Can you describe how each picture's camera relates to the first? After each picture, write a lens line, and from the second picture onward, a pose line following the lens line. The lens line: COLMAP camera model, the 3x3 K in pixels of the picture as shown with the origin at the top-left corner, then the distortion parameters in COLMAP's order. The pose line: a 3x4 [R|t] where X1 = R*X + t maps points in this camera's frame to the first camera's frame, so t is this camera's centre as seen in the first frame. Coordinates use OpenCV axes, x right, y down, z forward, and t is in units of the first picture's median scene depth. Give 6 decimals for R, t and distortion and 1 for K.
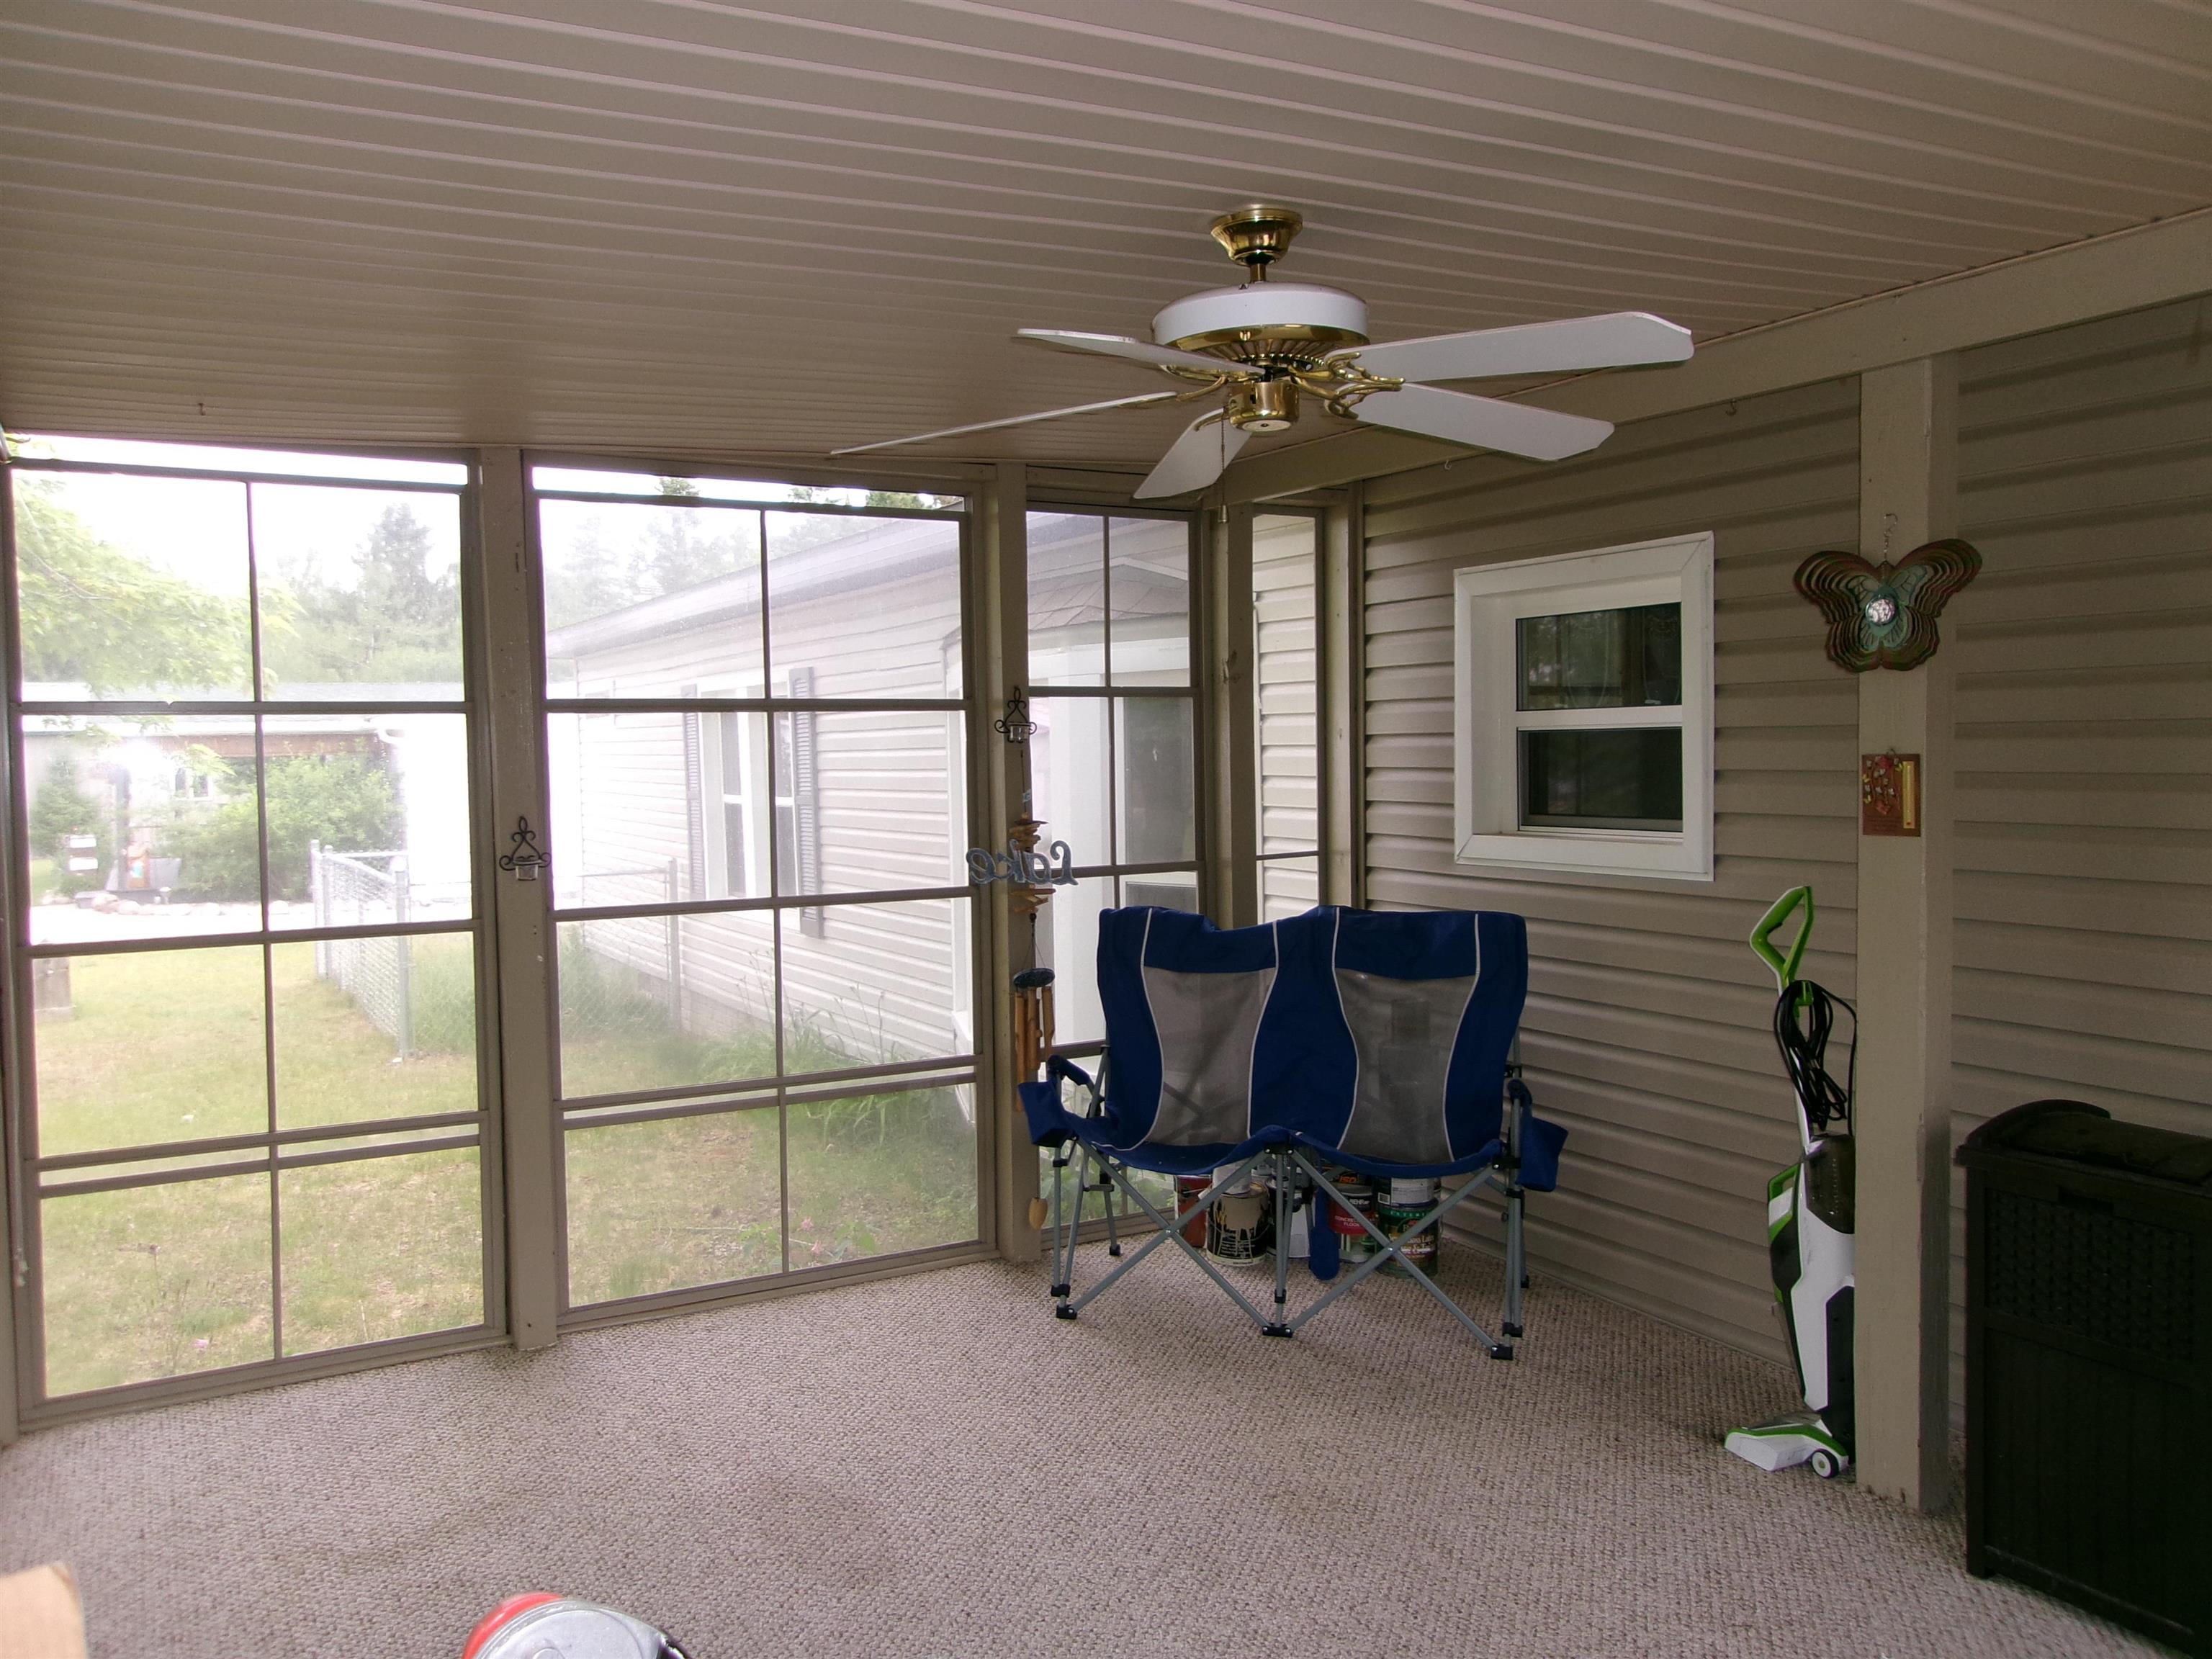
lens RADIAL K [[1700.6, 0, 1065.0], [0, 1700.6, 835.2], [0, 0, 1]] dist [-0.000285, -0.001838]
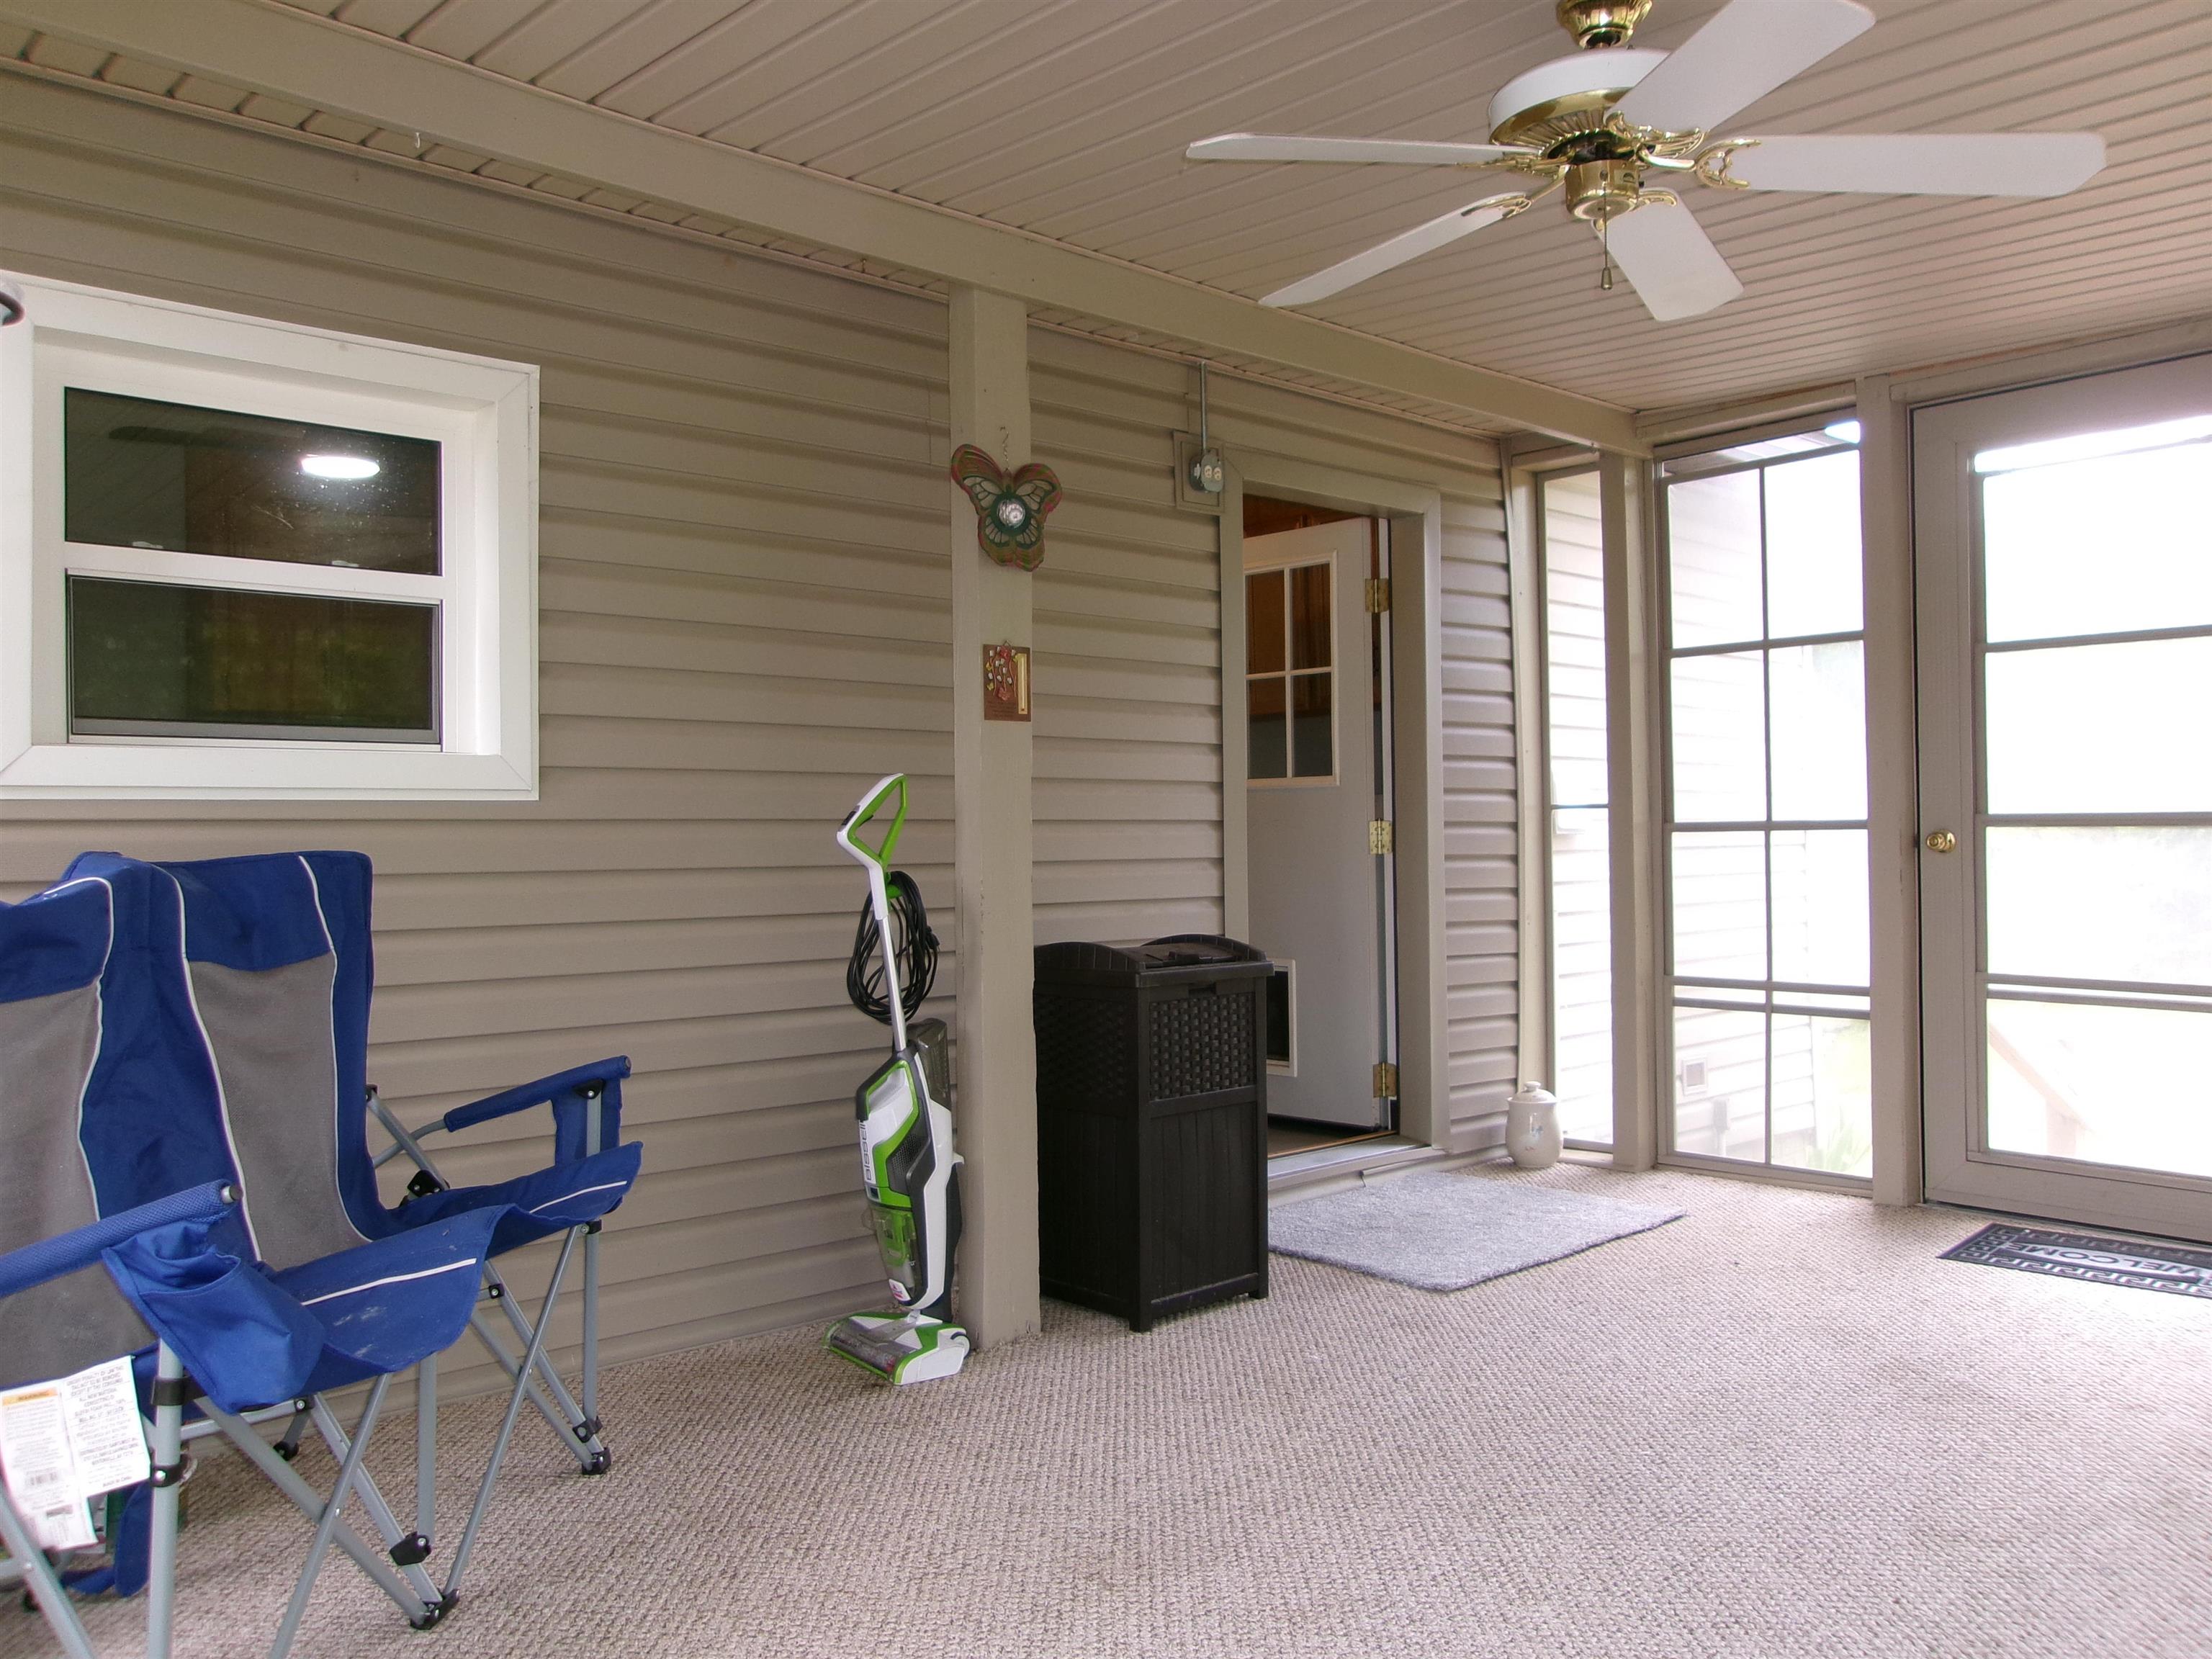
lens RADIAL K [[1727.4, 0, 1106.0], [0, 1727.4, 829.5], [0, 0, 1]] dist [0.000884, -0.001186]
pose [[-0.236679, 0.029009, 0.971155, -0.577578], [0.064889, 0.997794, -0.013990, 0.085411], [-0.969419, 0.059706, -0.238039, 1.143738]]
